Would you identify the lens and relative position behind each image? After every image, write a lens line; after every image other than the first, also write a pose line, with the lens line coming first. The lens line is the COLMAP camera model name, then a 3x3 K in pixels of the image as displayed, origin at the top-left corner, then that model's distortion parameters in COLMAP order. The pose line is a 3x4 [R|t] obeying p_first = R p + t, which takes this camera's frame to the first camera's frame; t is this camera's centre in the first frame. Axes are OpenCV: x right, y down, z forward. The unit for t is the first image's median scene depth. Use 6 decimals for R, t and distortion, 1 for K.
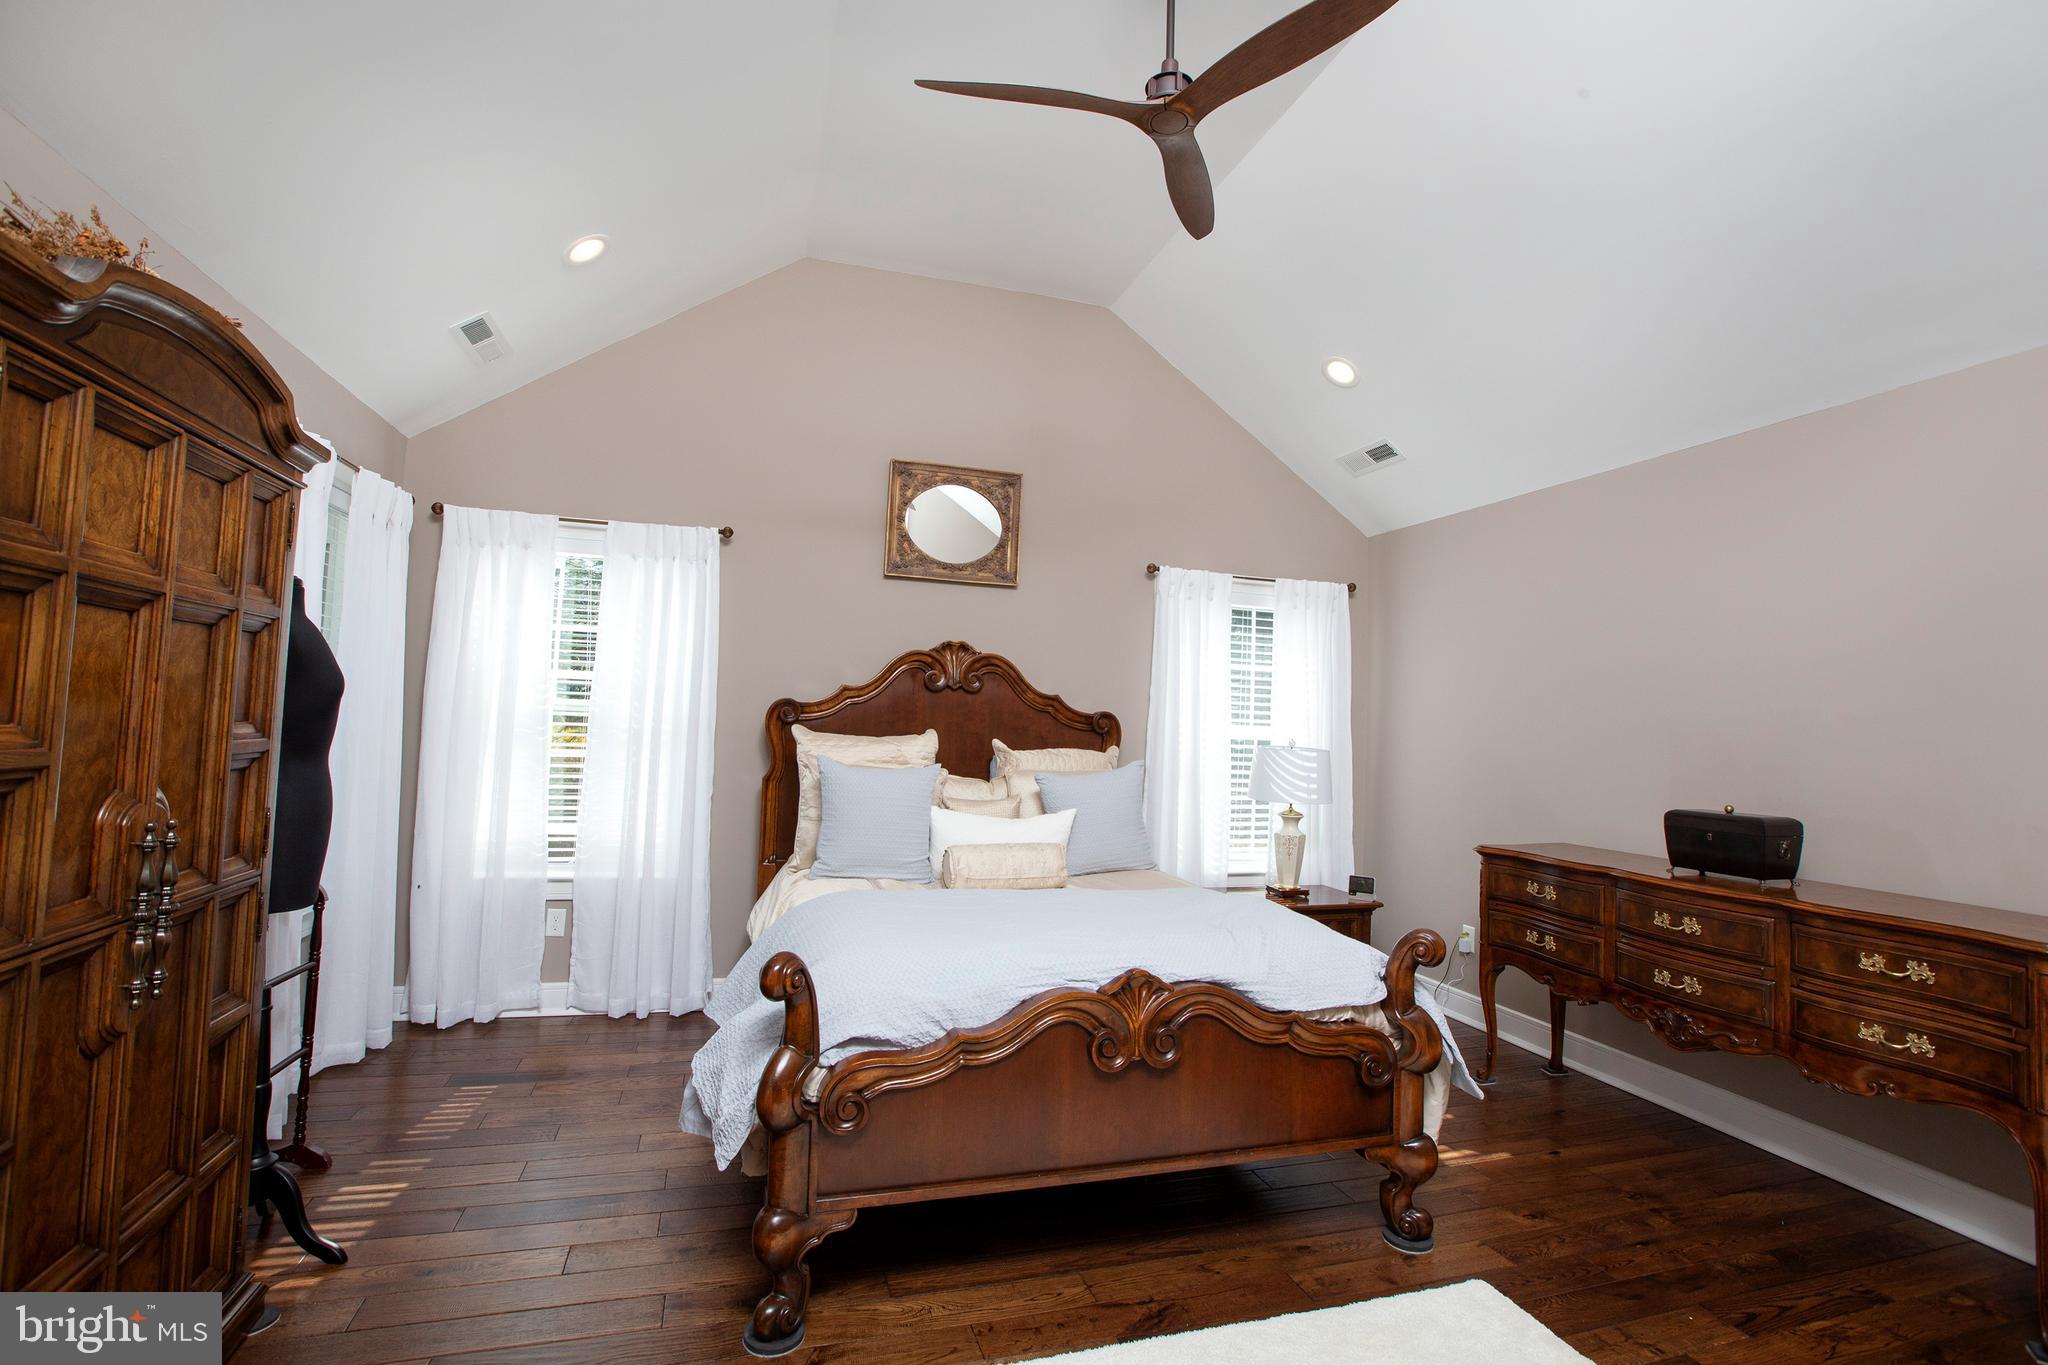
lens RADIAL K [[936.5, 0, 1015.0], [0, 936.5, 682.2], [0, 0, 1]] dist [-0.024190, 0.001308]
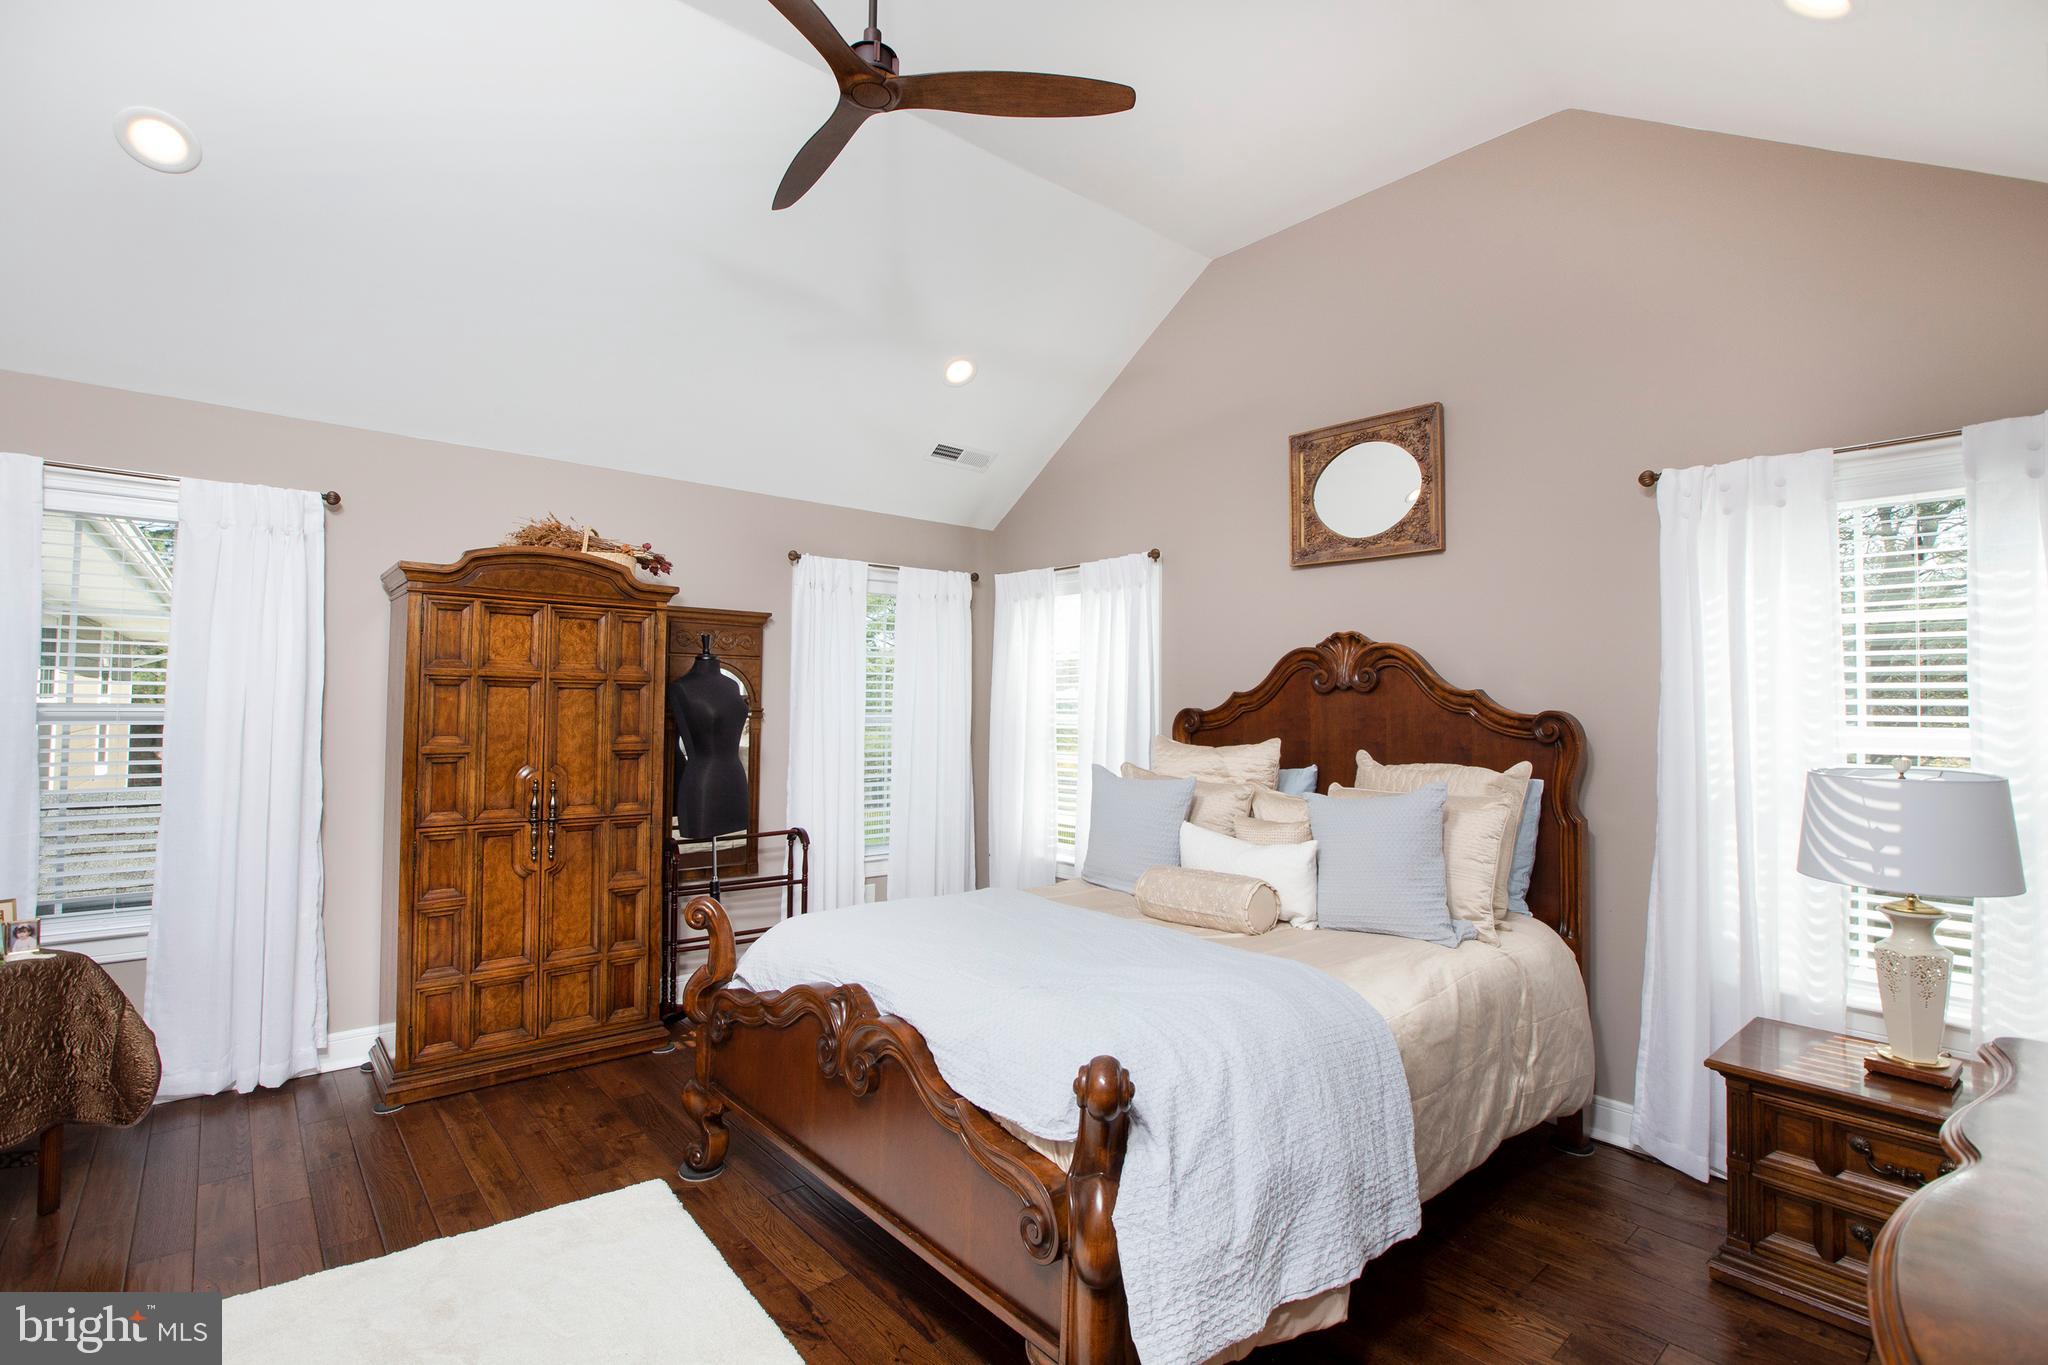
lens RADIAL K [[936.5, 0, 1018.0], [0, 936.5, 674.4], [0, 0, 1]] dist [-0.024190, 0.001308]
pose [[0.410762, -0.063911, -0.909500, 0.557318], [0.046133, 0.997719, -0.049275, 0.020798], [0.910575, -0.021718, 0.412774, 0.383873]]
